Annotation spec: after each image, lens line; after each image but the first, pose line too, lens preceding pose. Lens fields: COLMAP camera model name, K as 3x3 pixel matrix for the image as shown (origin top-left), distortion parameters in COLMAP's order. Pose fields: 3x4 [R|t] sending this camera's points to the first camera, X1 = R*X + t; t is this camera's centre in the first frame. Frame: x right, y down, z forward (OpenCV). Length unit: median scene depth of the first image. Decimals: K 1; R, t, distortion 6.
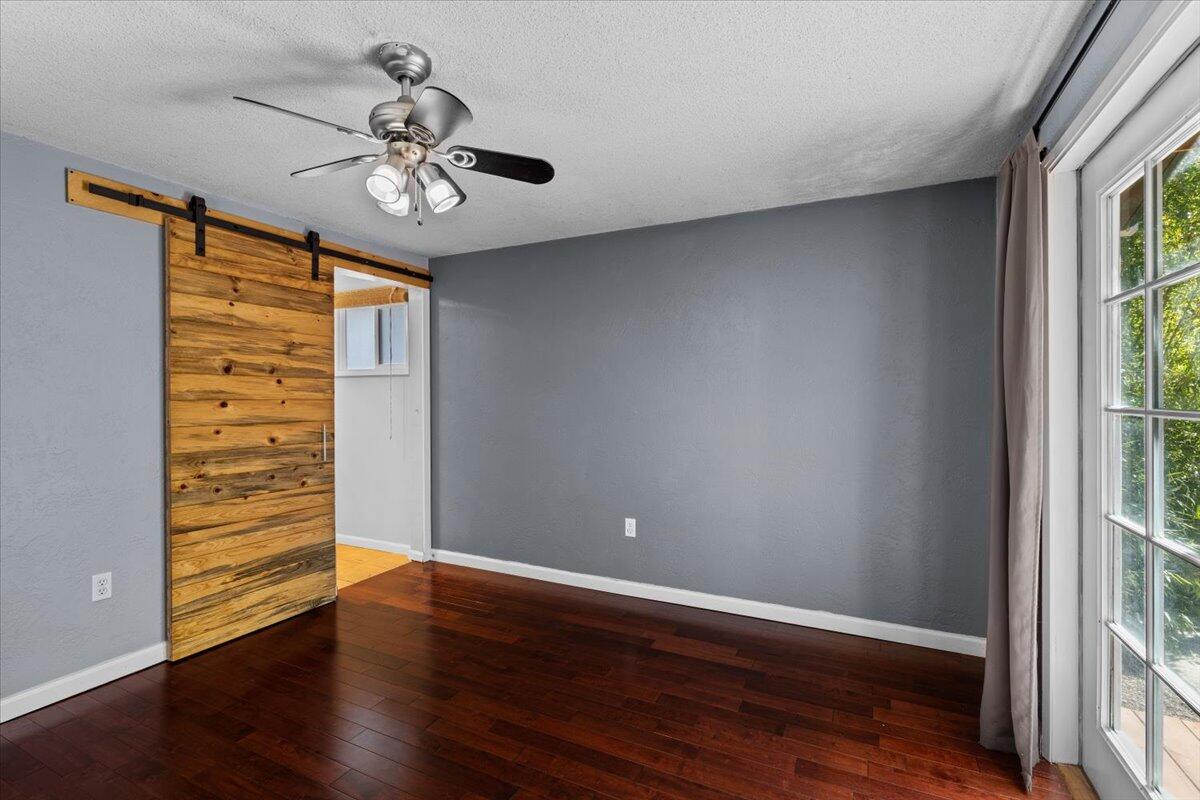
lens RADIAL K [[534.1, 0, 600.0], [0, 534.1, 400.0], [0, 0, 1]] dist [-0.001867, -0.000121]
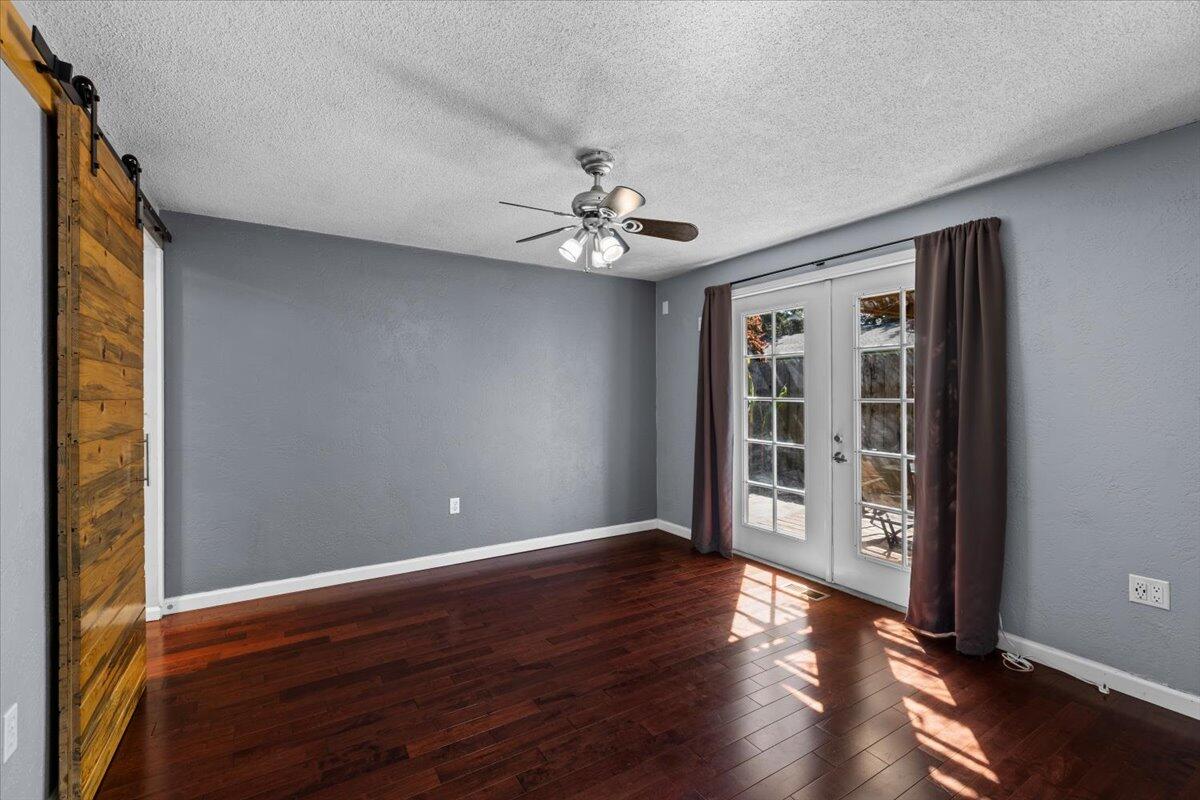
lens RADIAL K [[503.2, 0, 608.6], [0, 503.2, 393.0], [0, 0, 1]] dist [0.001442, 0.000210]
pose [[0.538677, -0.000324, 0.842512, -1.029227], [0.006002, 0.999976, -0.003453, -0.005071], [-0.842491, 0.006917, 0.538666, 0.172204]]
